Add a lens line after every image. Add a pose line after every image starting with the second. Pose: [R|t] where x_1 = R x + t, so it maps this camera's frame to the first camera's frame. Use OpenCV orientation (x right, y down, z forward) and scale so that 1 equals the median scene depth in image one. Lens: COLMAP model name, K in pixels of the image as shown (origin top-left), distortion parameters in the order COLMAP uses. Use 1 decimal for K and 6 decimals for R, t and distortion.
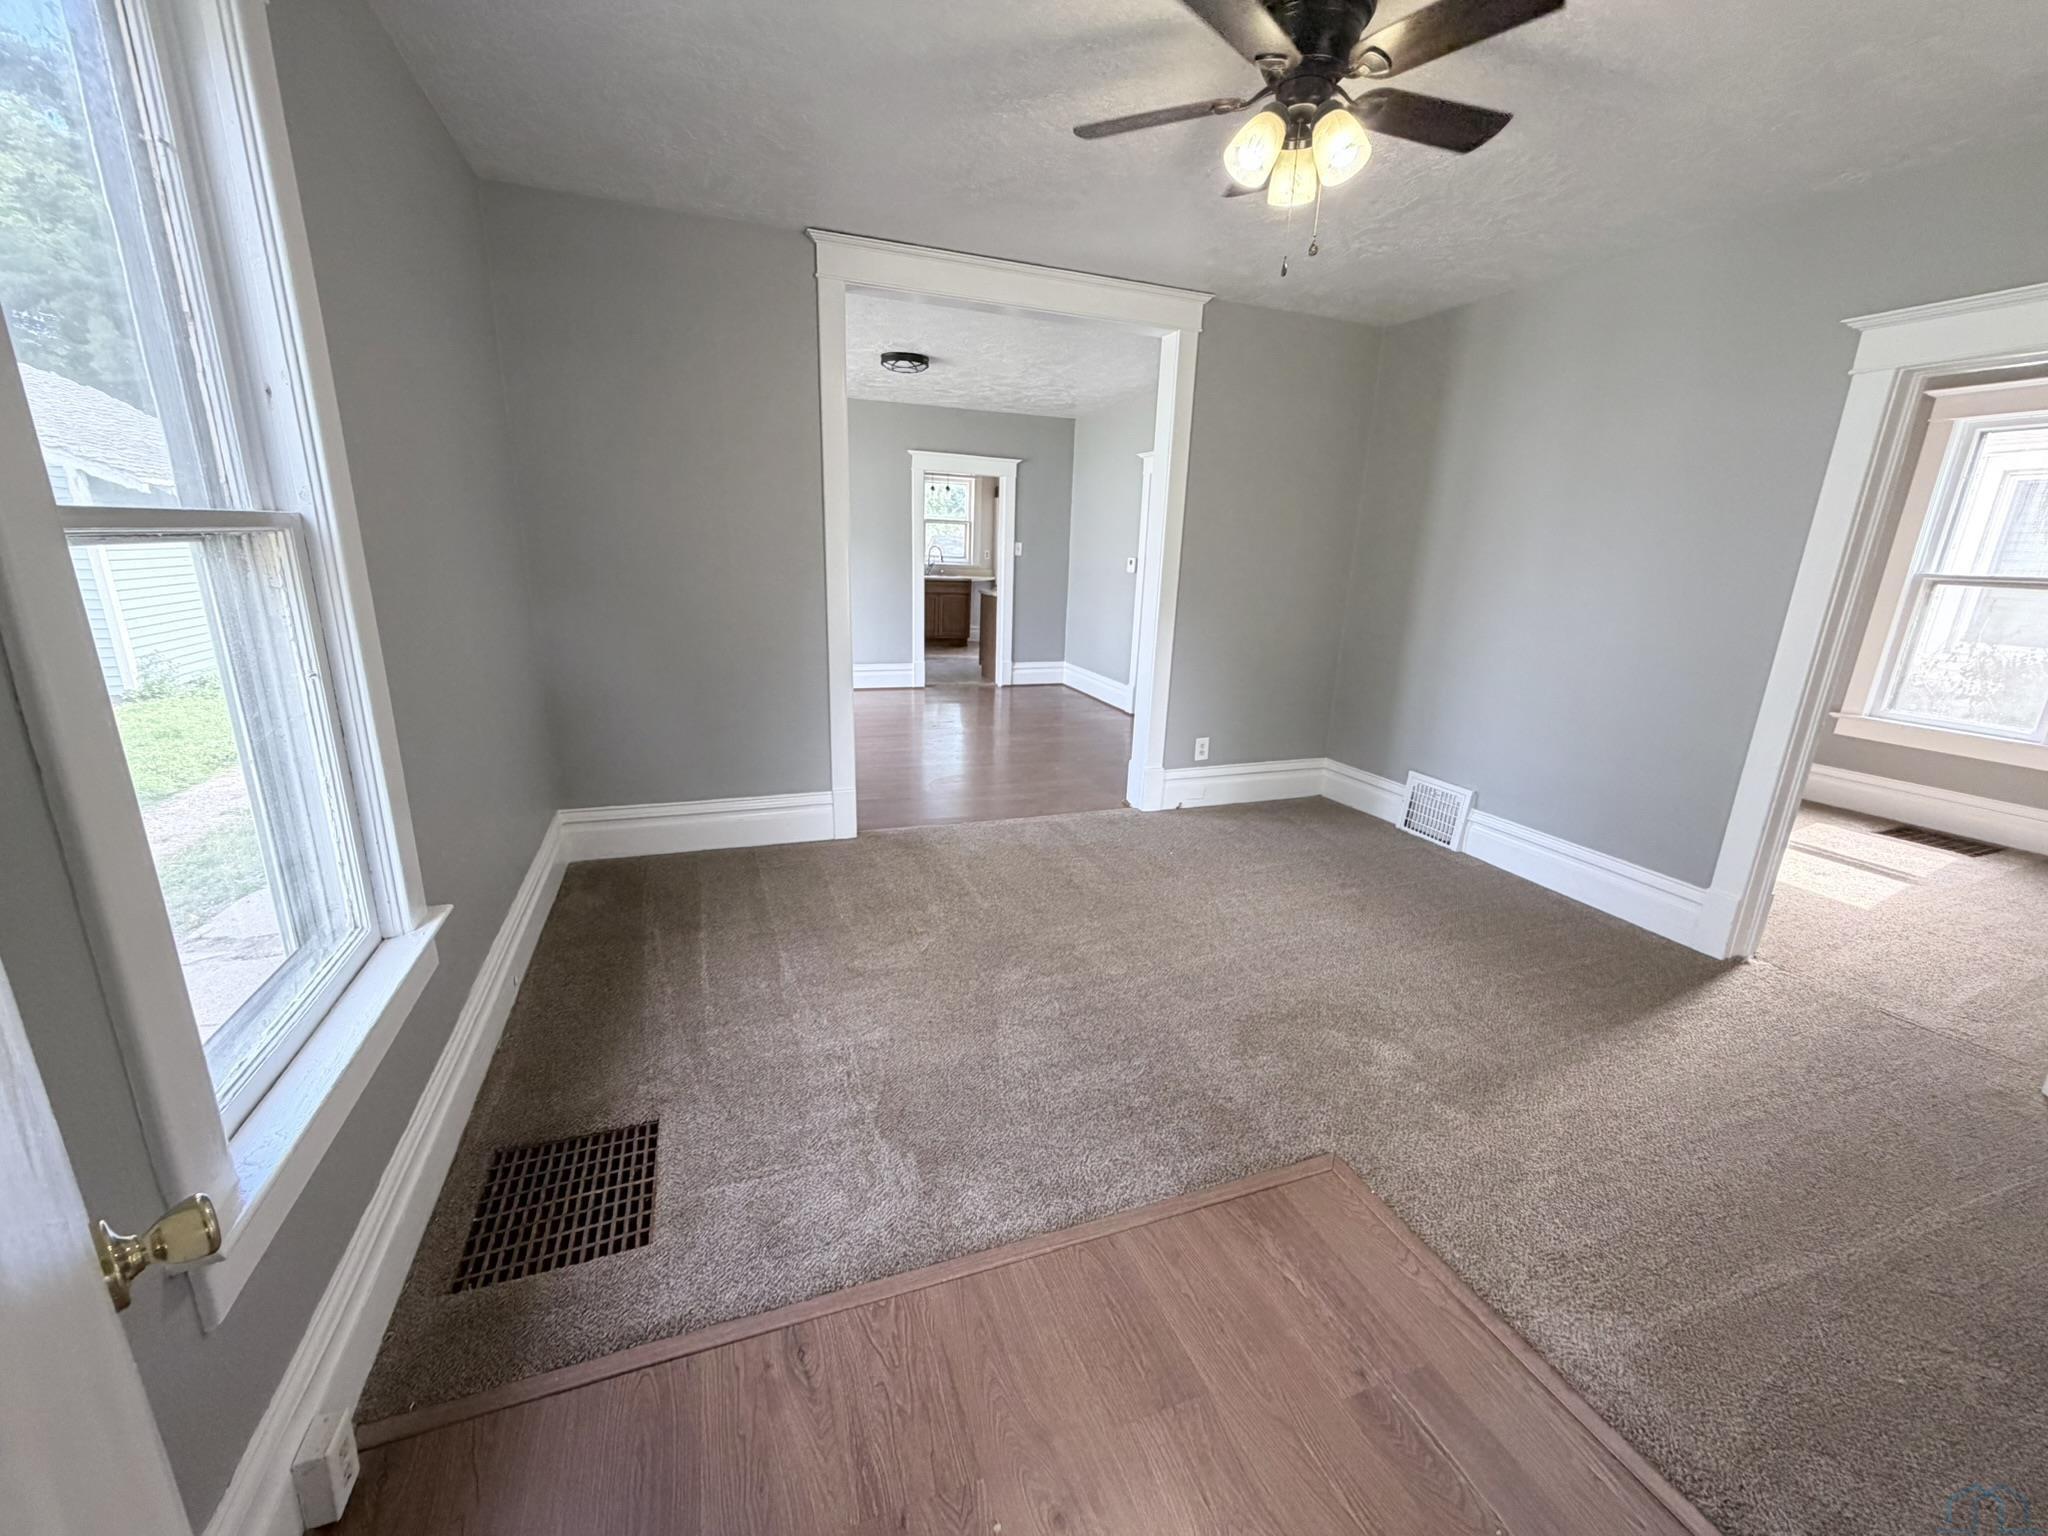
lens RADIAL K [[818.2, 0, 1021.4], [0, 818.2, 771.1], [0, 0, 1]] dist [0.005587, -0.000339]
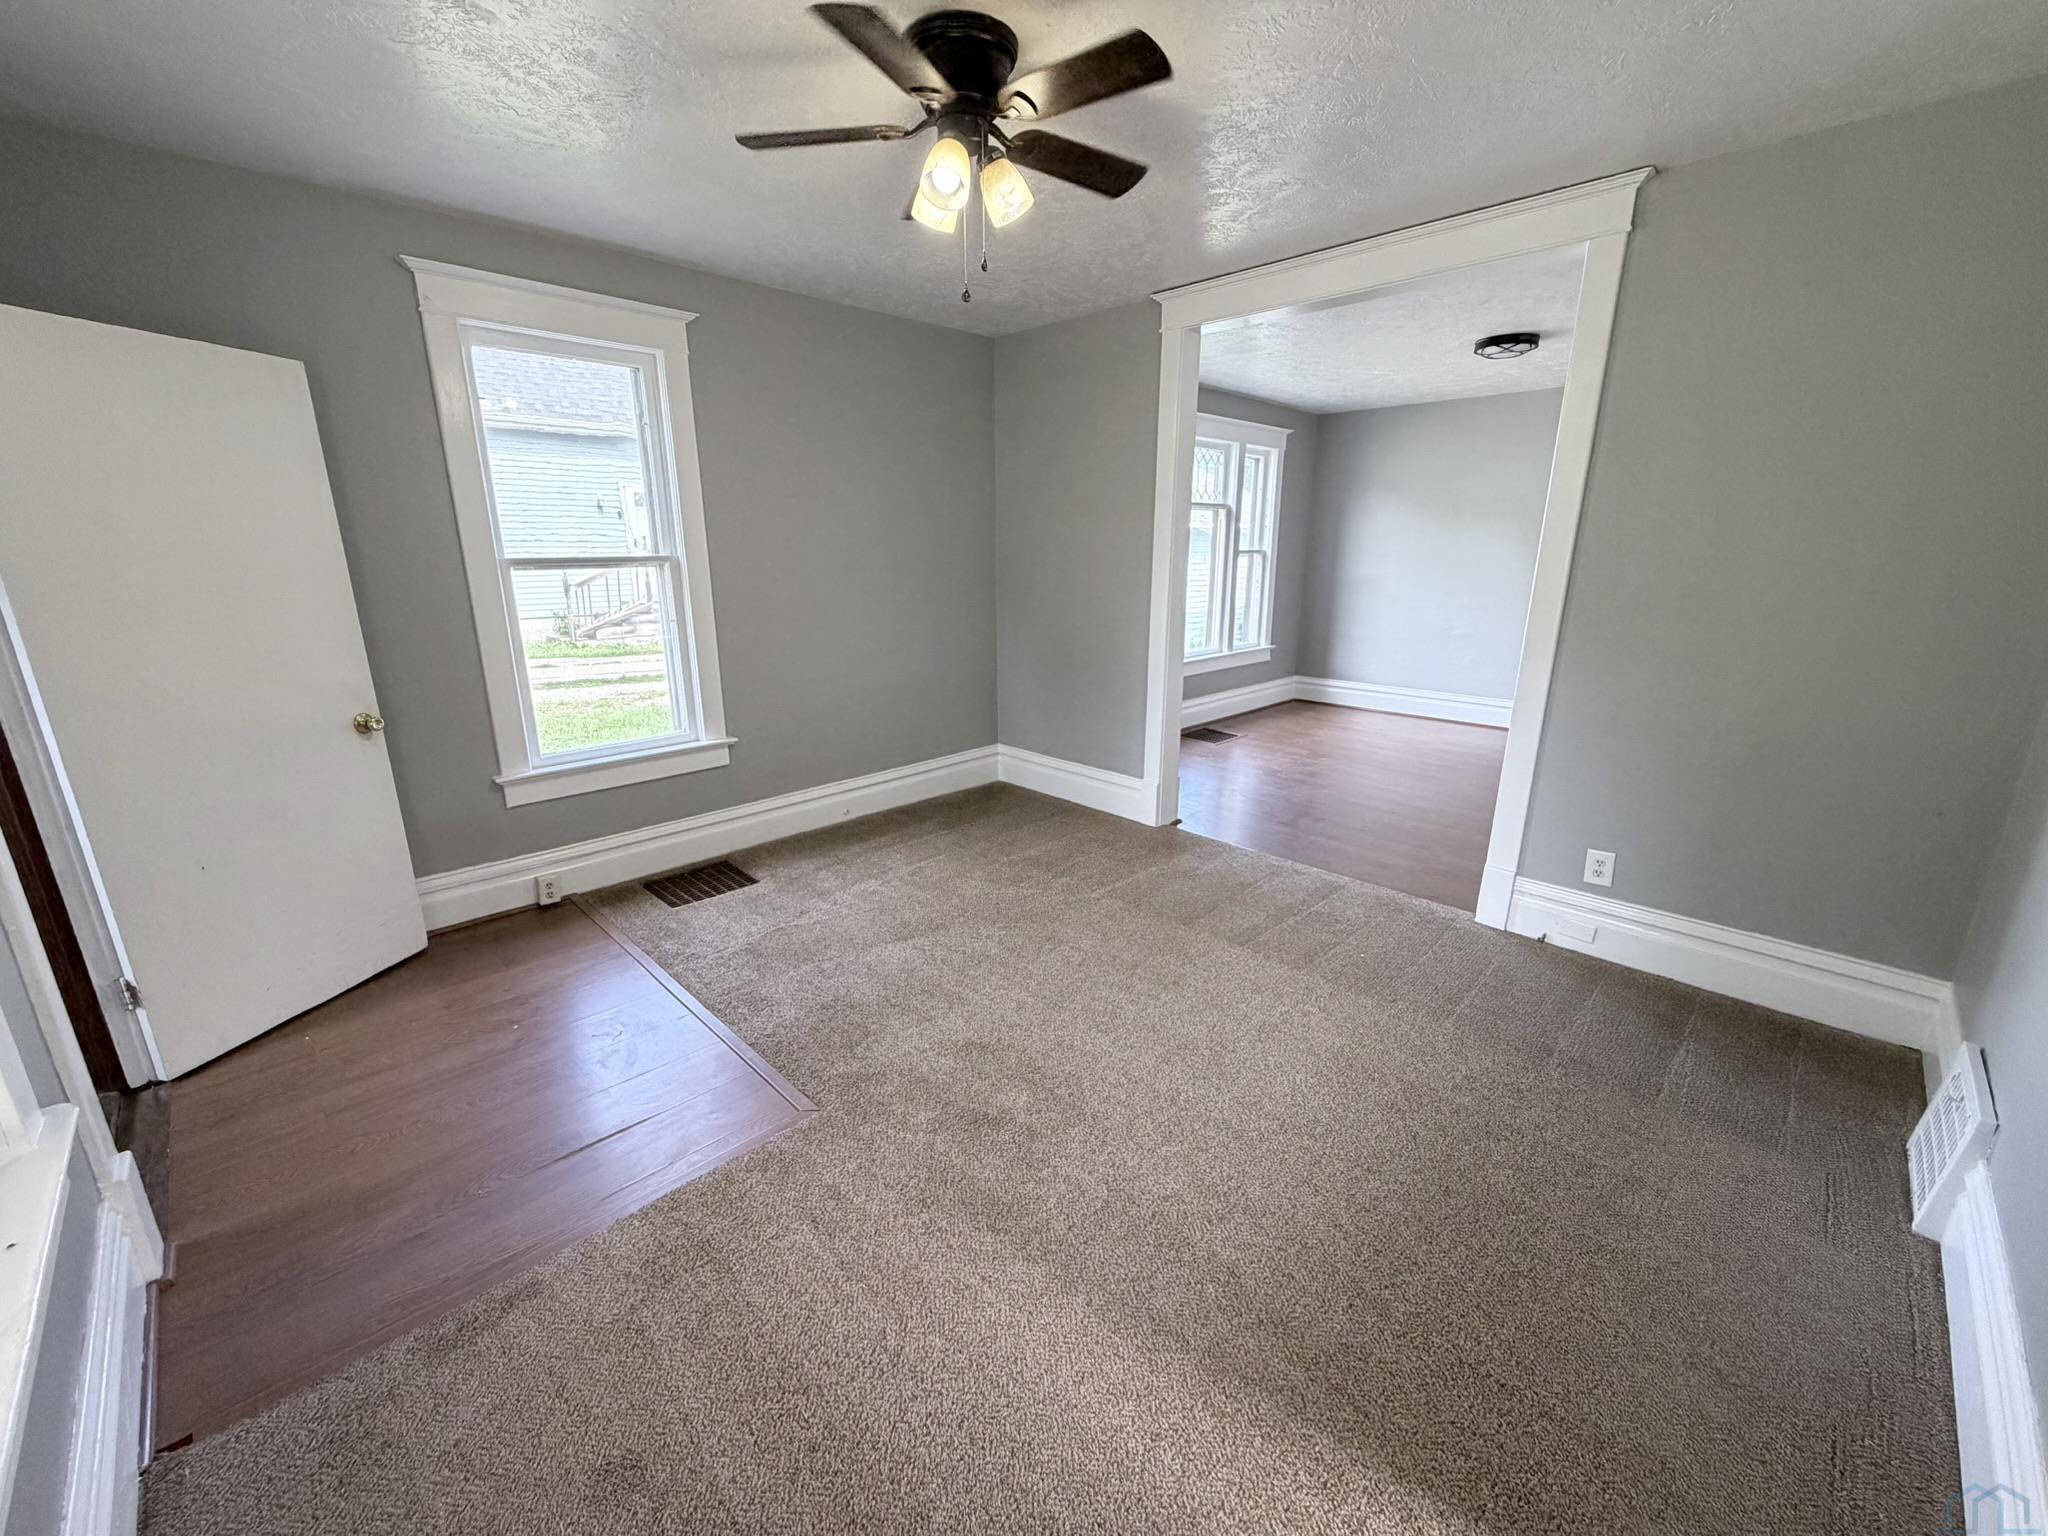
lens RADIAL K [[834.4, 0, 1014.4], [0, 834.4, 757.8], [0, 0, 1]] dist [0.021764, -0.000059]
pose [[0.415944, 0.201260, -0.886840, 1.393639], [-0.234213, 0.966013, 0.109378, -0.175035], [0.878712, 0.162214, 0.448945, 0.625917]]
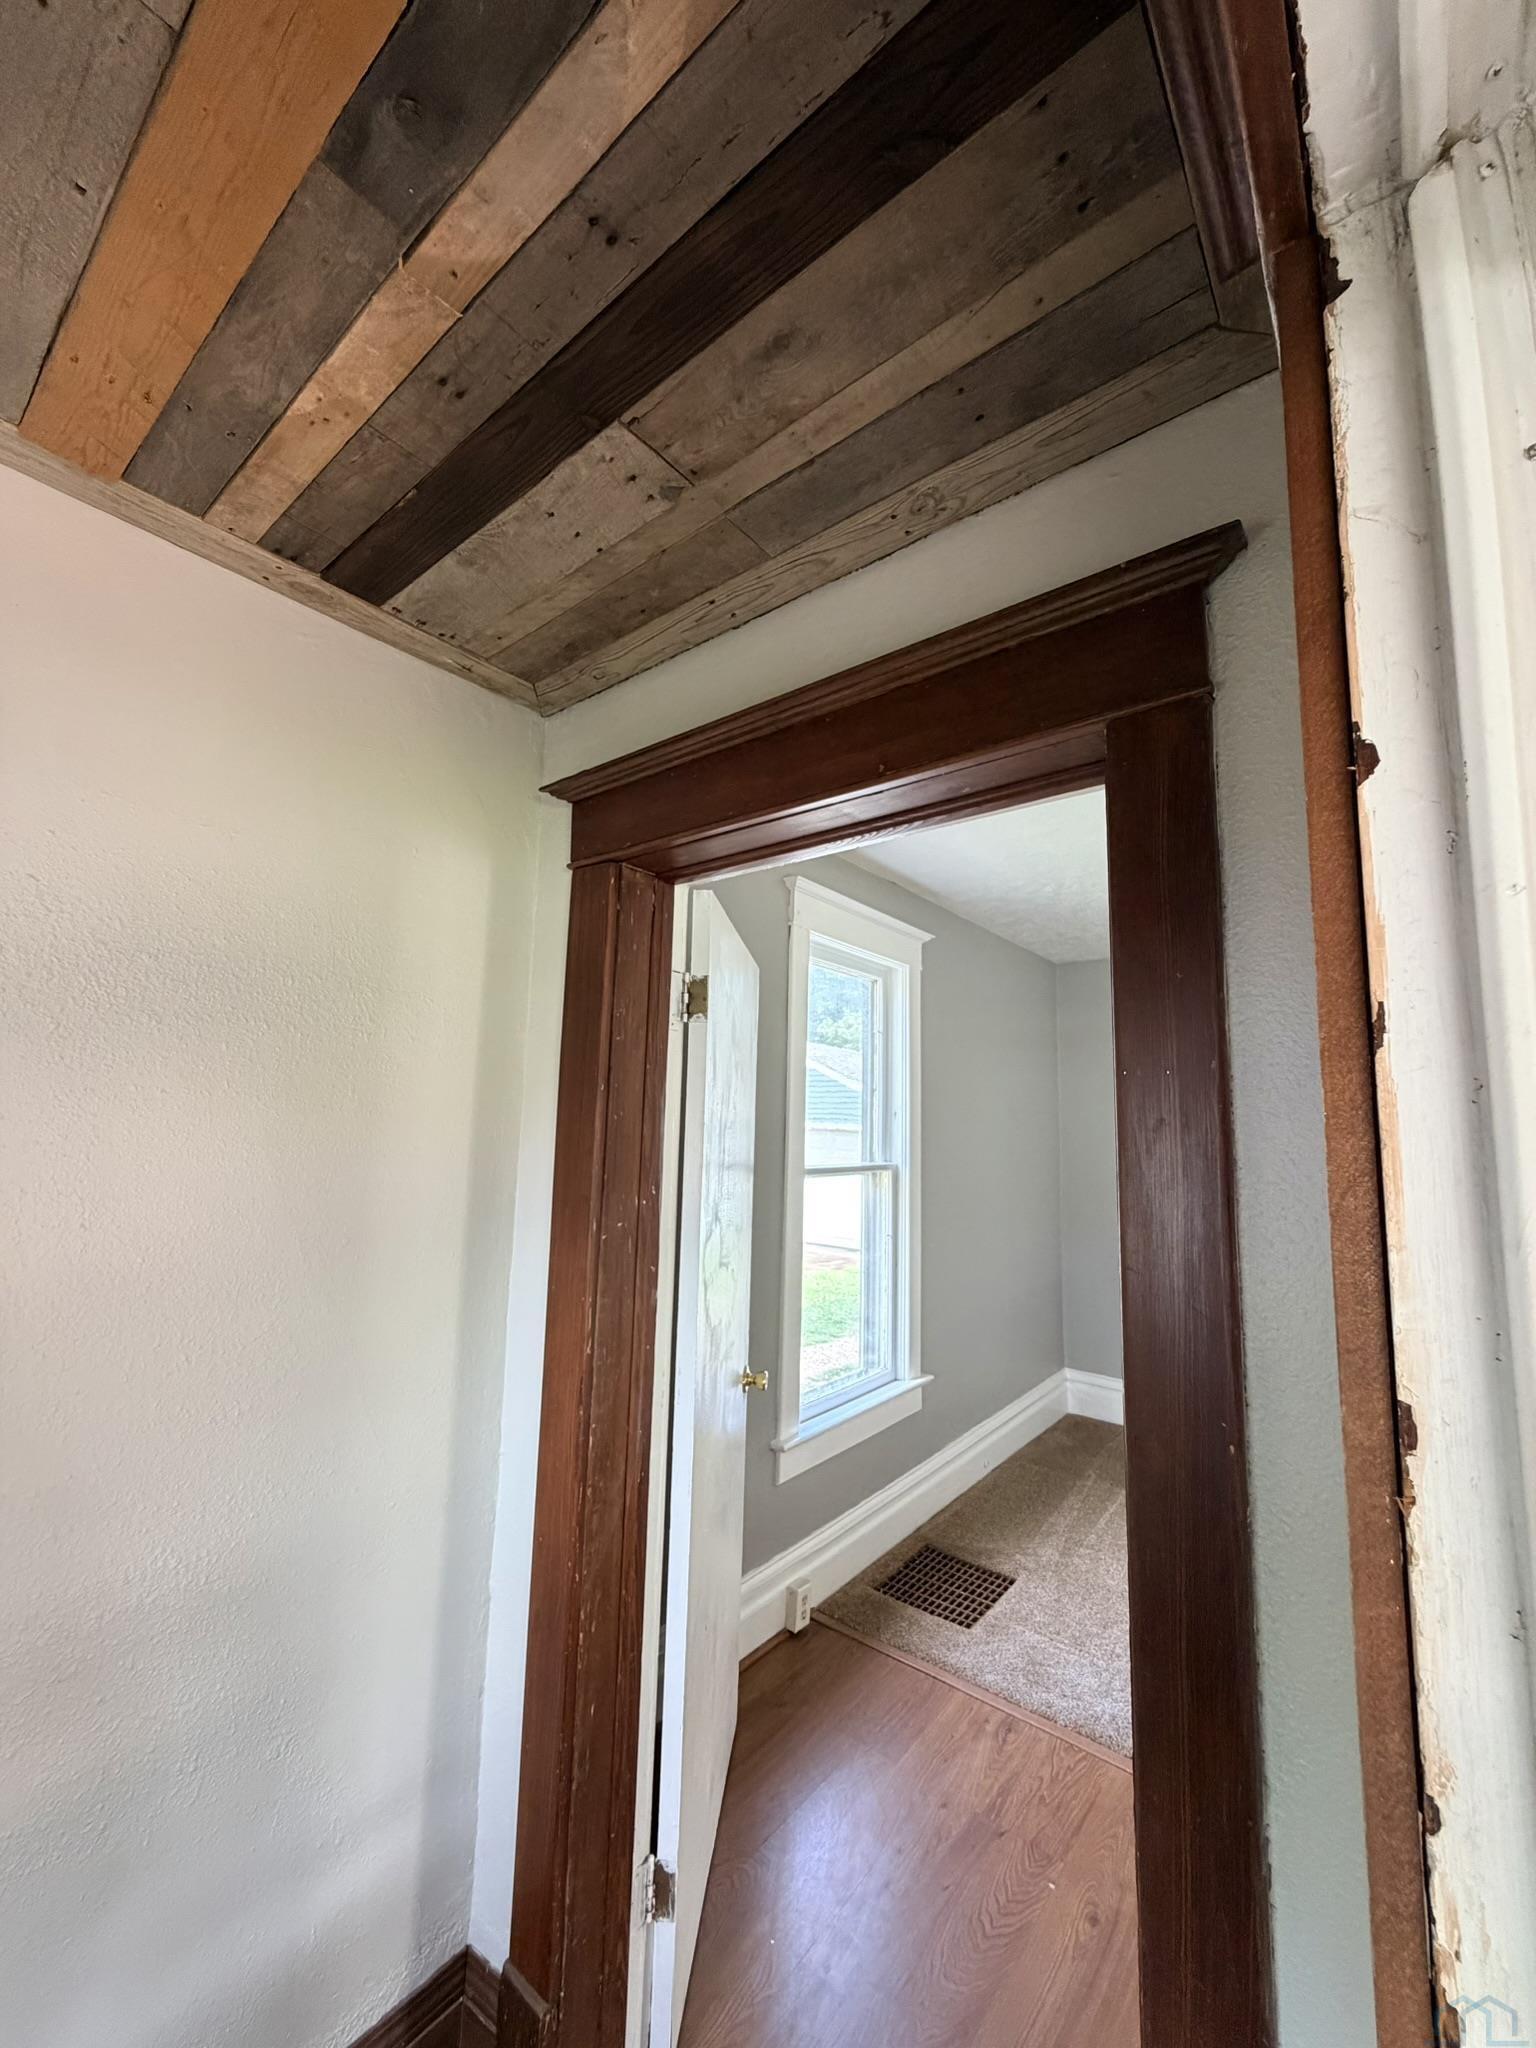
lens RADIAL K [[818.2, 0, 768.0], [0, 818.2, 1024.0], [0, 0, 1]] dist [0.005587, -0.000339]
pose [[0.520280, -0.126564, -0.844565, 0.661691], [-0.236267, 0.929023, -0.284769, 0.040214], [0.820662, 0.347703, 0.453449, -0.334099]]
